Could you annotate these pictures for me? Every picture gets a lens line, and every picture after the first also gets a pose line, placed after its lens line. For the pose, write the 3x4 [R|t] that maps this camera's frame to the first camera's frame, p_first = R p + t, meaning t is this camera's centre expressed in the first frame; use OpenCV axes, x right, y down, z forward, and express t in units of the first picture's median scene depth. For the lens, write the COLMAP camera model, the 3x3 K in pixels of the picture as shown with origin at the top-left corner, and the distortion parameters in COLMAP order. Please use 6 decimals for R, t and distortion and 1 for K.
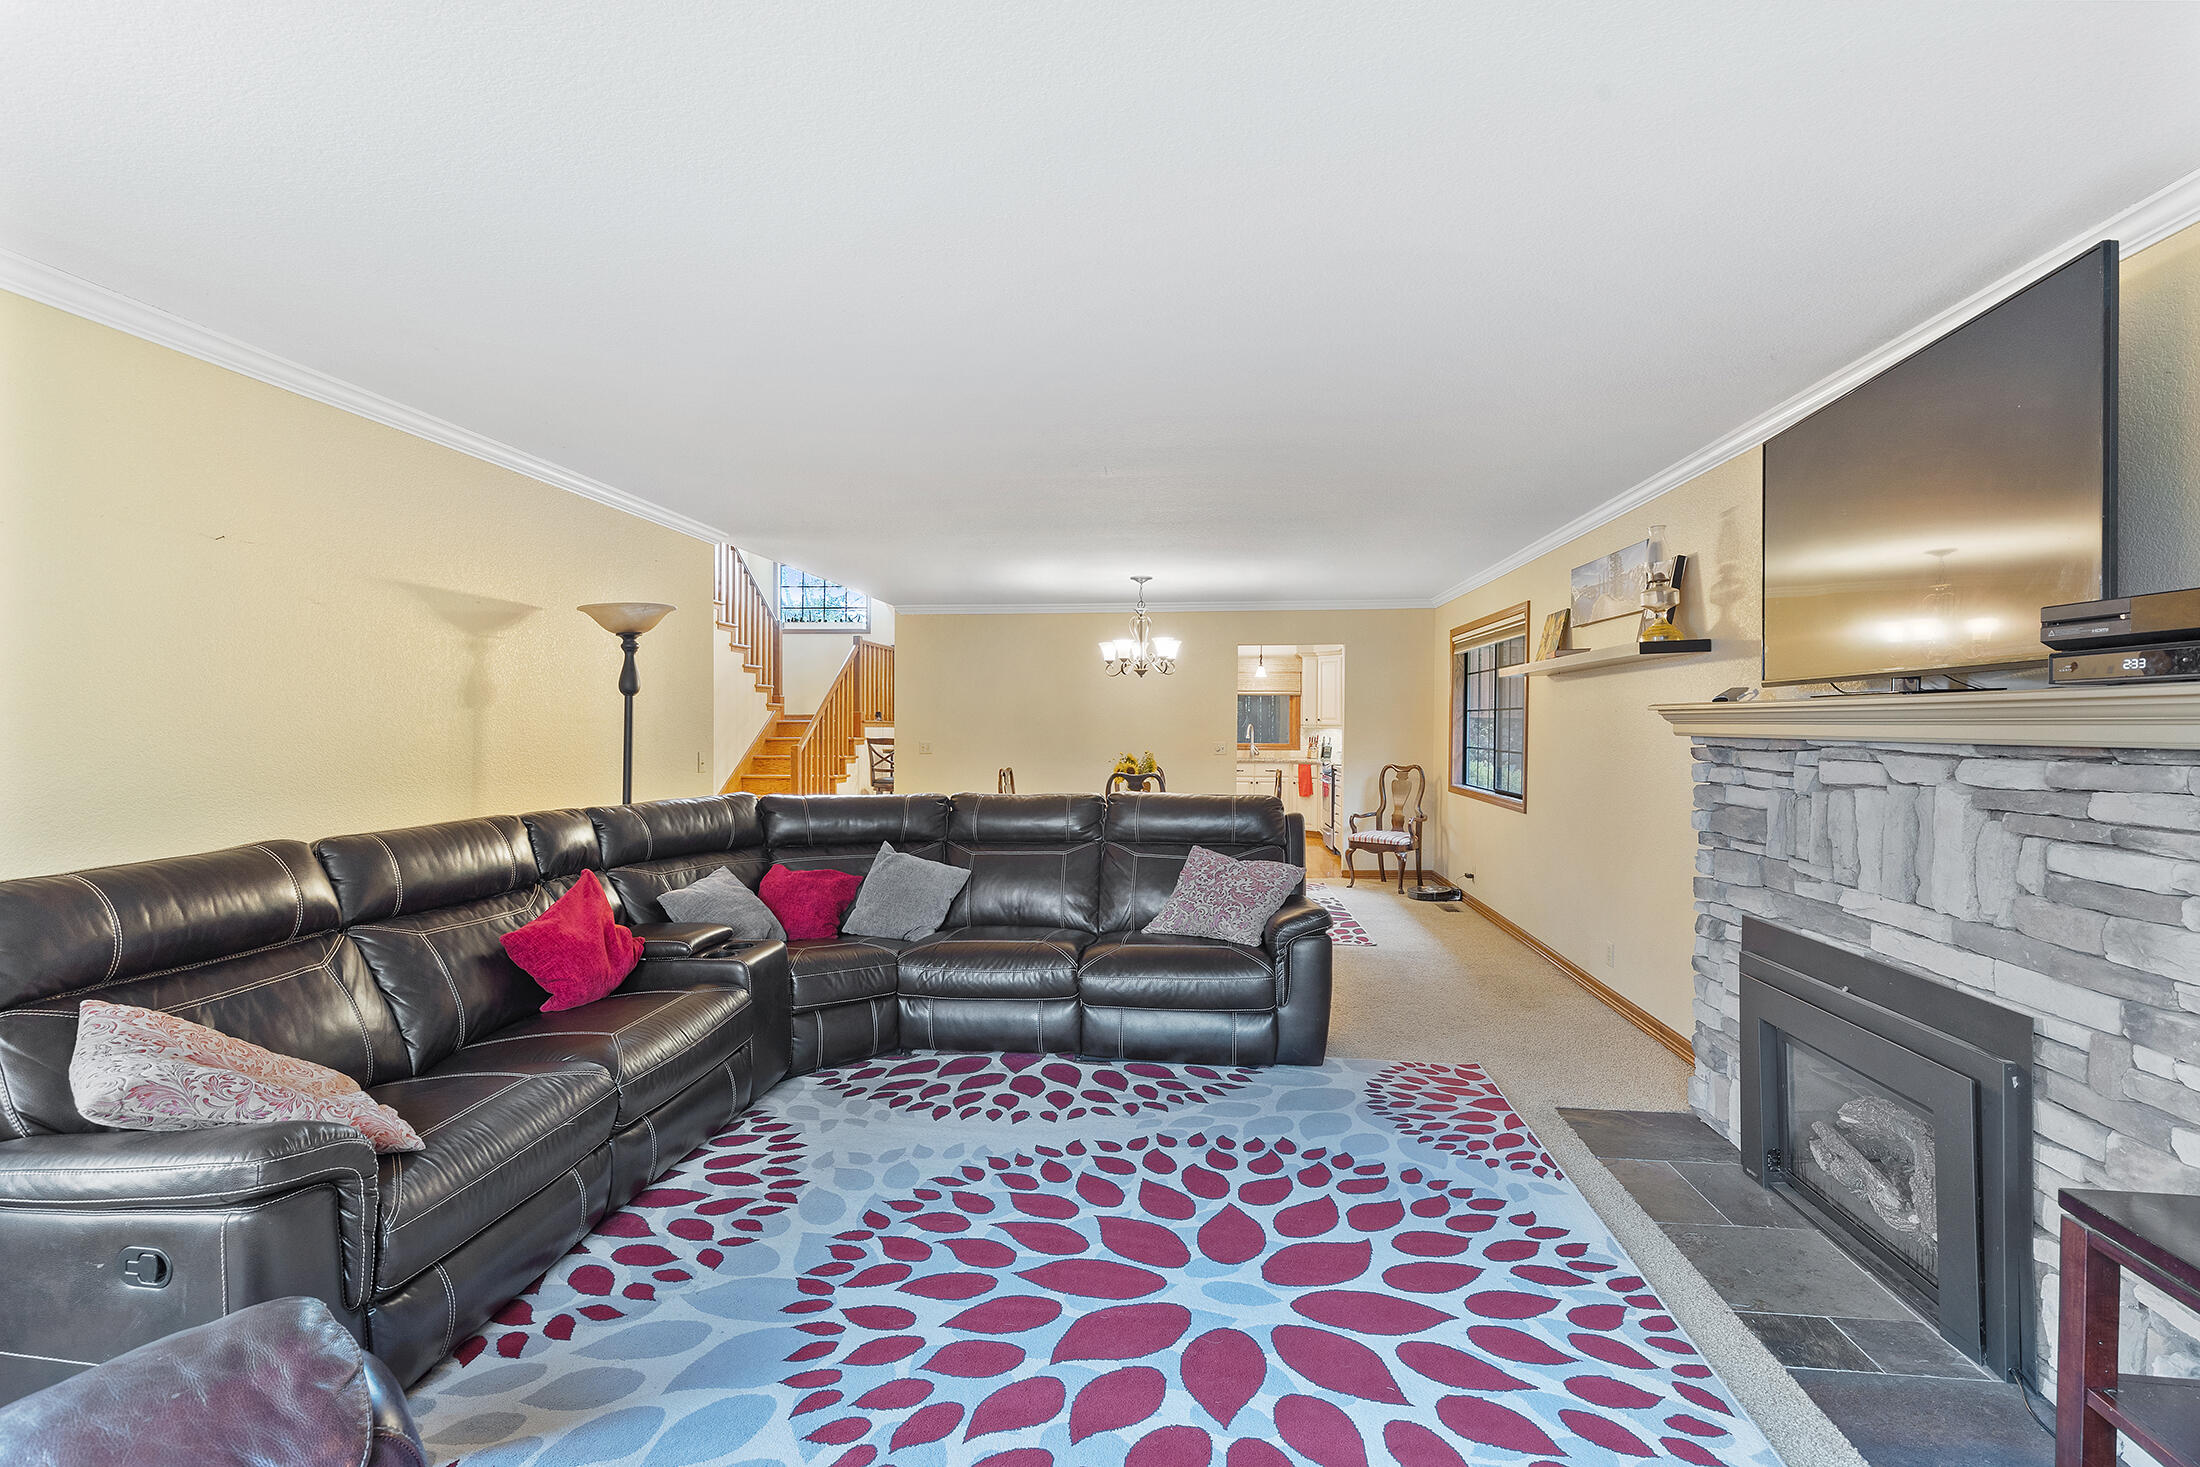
lens RADIAL K [[996.3, 0, 1133.5], [0, 996.3, 720.2], [0, 0, 1]] dist [0.017184, -0.001770]
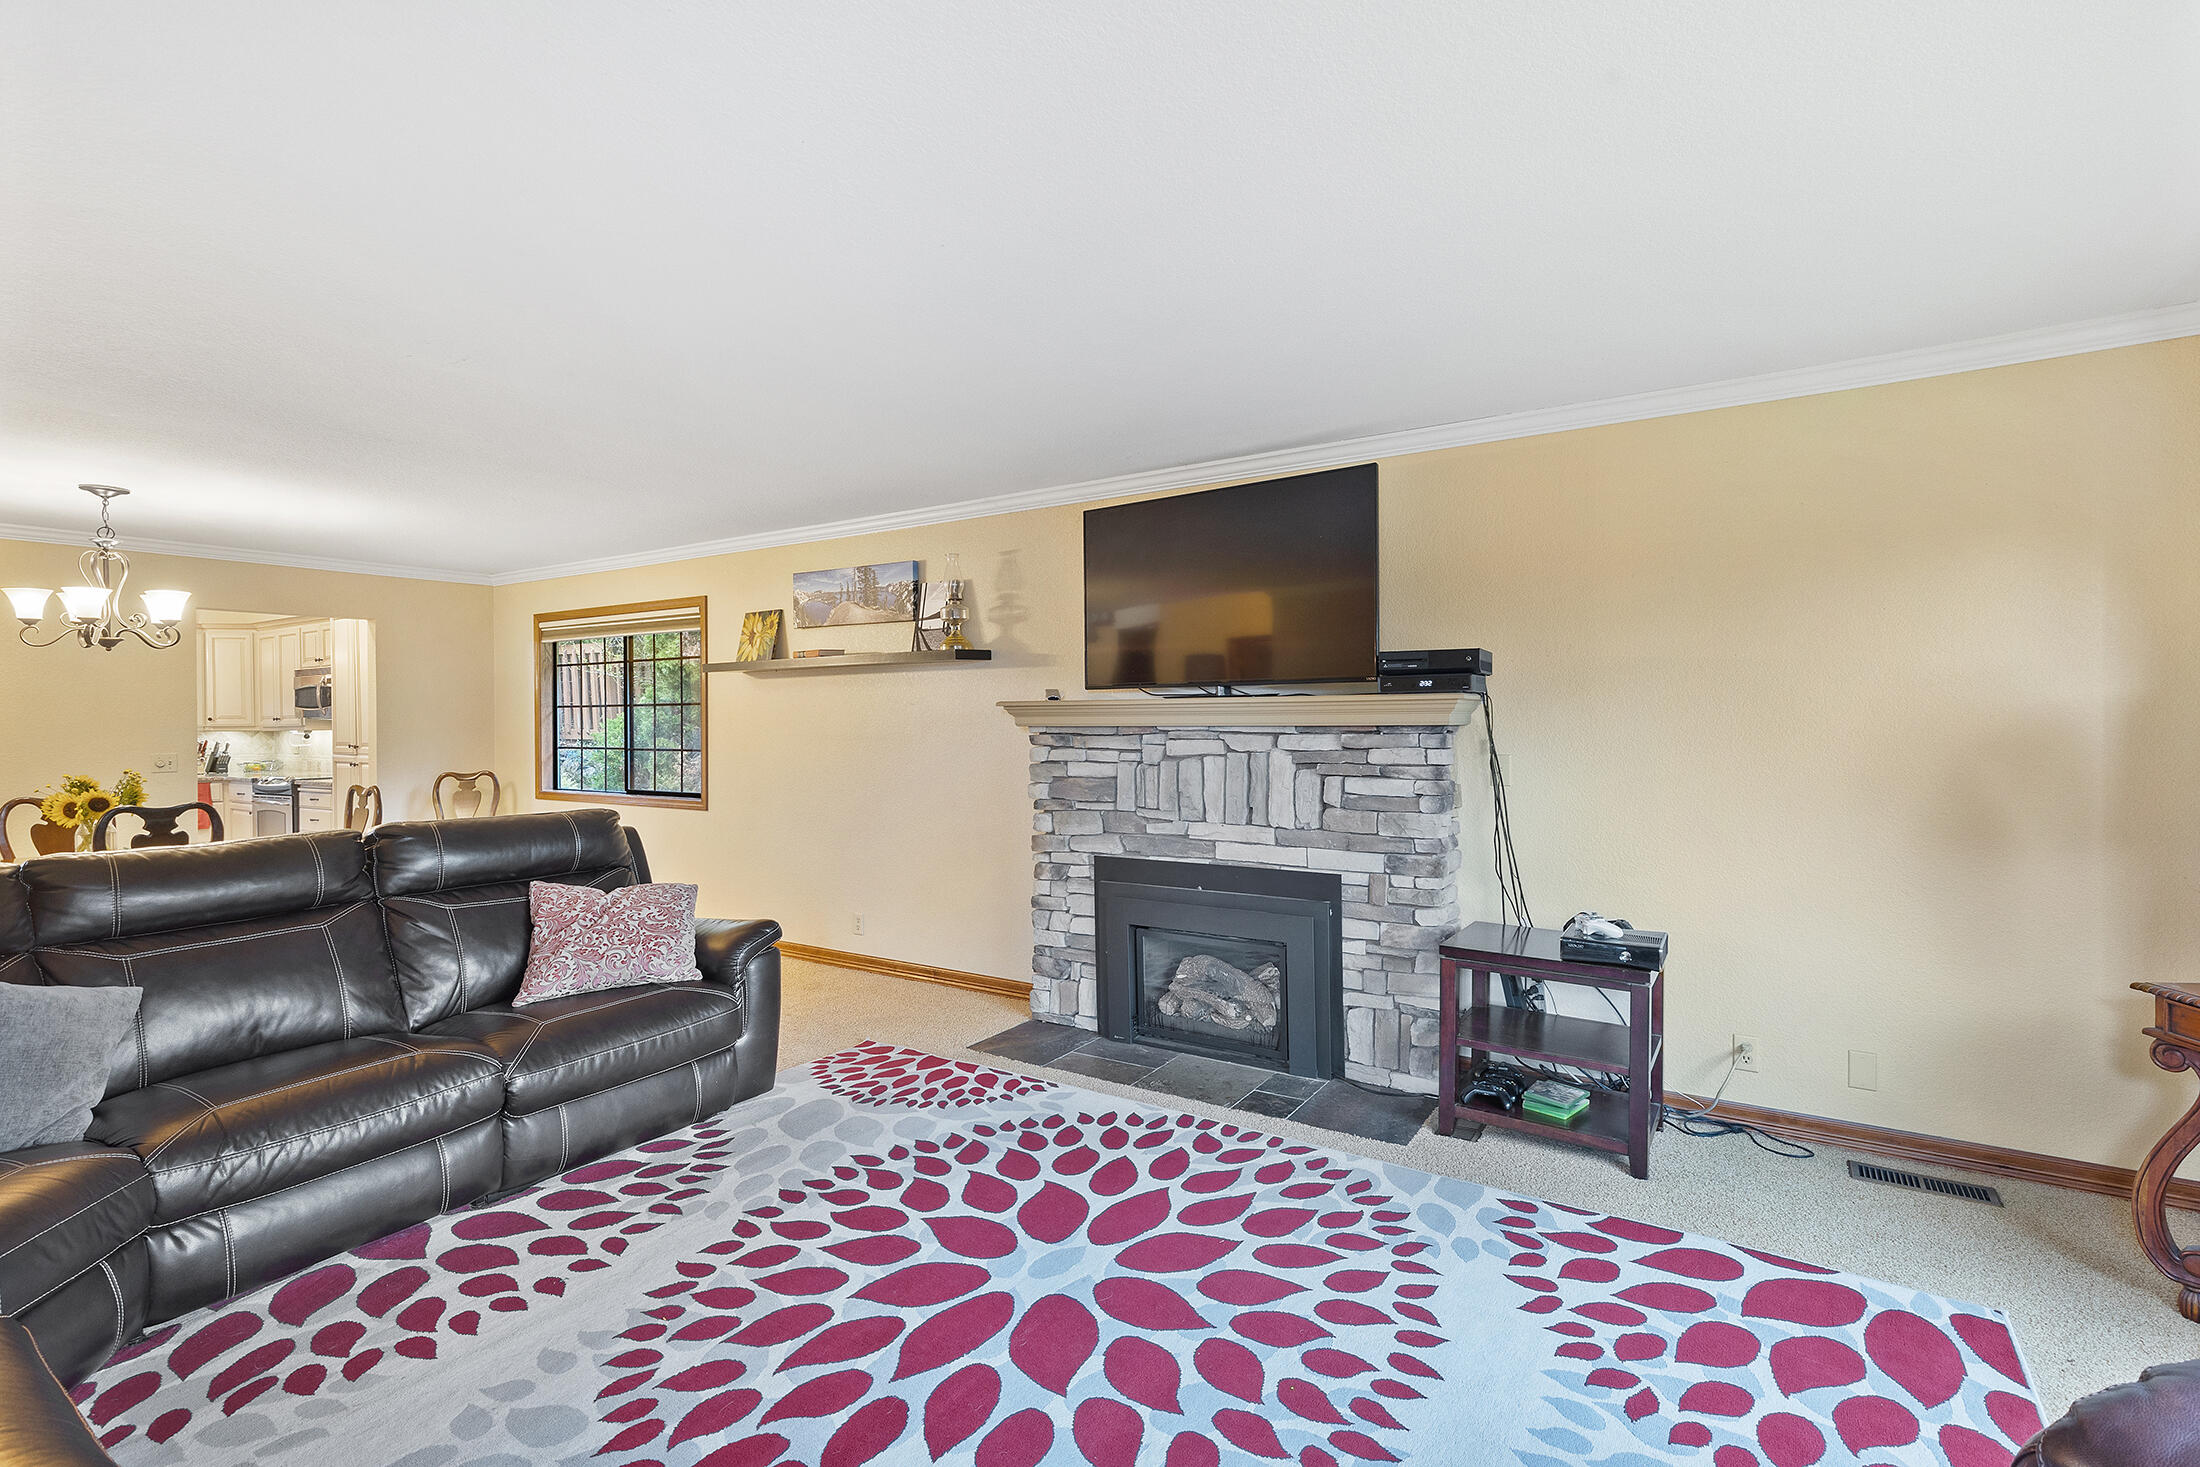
lens RADIAL K [[996.3, 0, 1133.5], [0, 996.3, 720.2], [0, 0, 1]] dist [0.017184, -0.001770]
pose [[0.453921, -0.009714, 0.890989, -0.609124], [0.007331, 0.999947, 0.007167, -0.000333], [-0.891012, 0.003279, 0.453968, 0.351446]]
